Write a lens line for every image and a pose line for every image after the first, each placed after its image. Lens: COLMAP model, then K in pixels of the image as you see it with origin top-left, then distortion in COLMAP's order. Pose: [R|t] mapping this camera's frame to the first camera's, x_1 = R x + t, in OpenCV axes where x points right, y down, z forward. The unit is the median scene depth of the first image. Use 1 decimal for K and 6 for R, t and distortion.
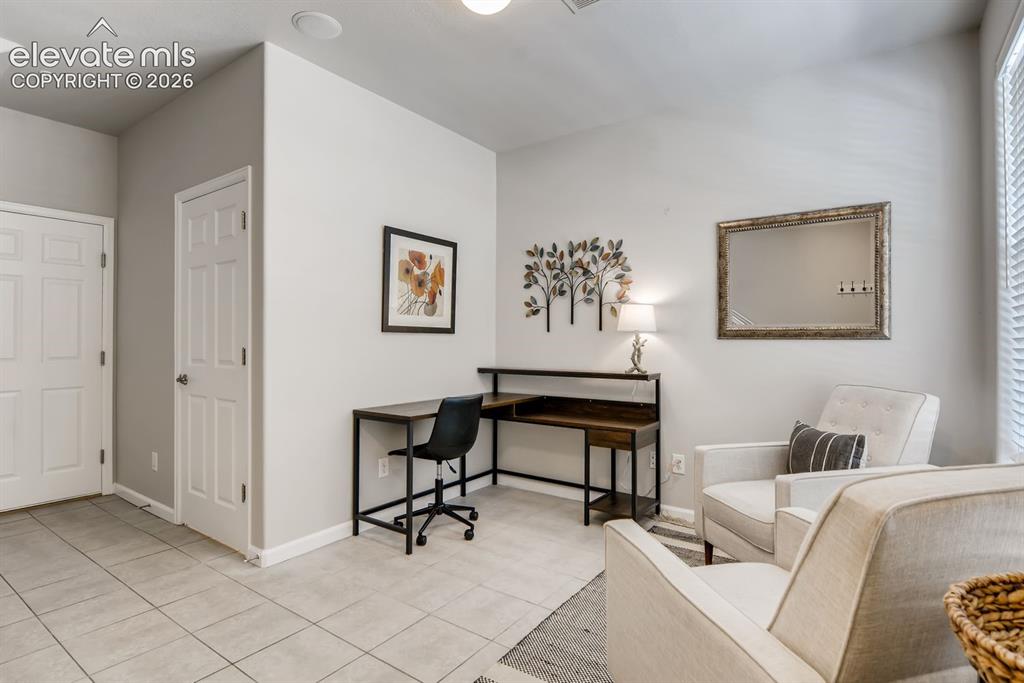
lens RADIAL K [[516.5, 0, 511.1], [0, 516.5, 336.9], [0, 0, 1]] dist [-0.010789, -0.004232]
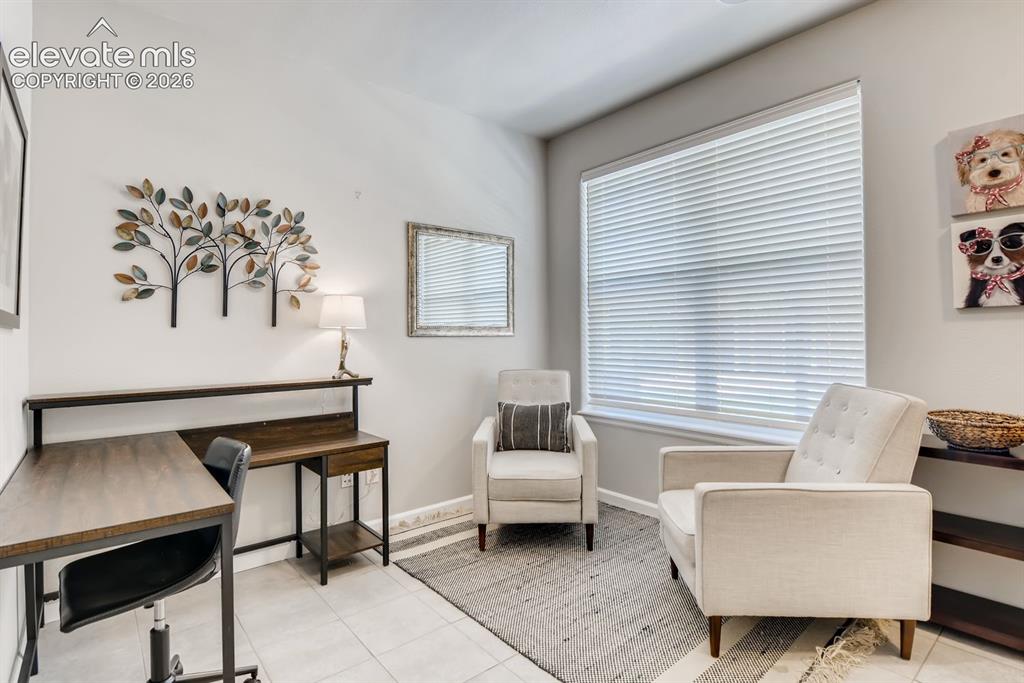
lens RADIAL K [[496.8, 0, 510.3], [0, 496.8, 340.5], [0, 0, 1]] dist [-0.001514, 0.000117]
pose [[0.251292, -0.010088, 0.967859, -0.421797], [0.007080, 0.999938, 0.008584, 0.003626], [-0.967885, 0.004695, 0.251348, 0.479732]]
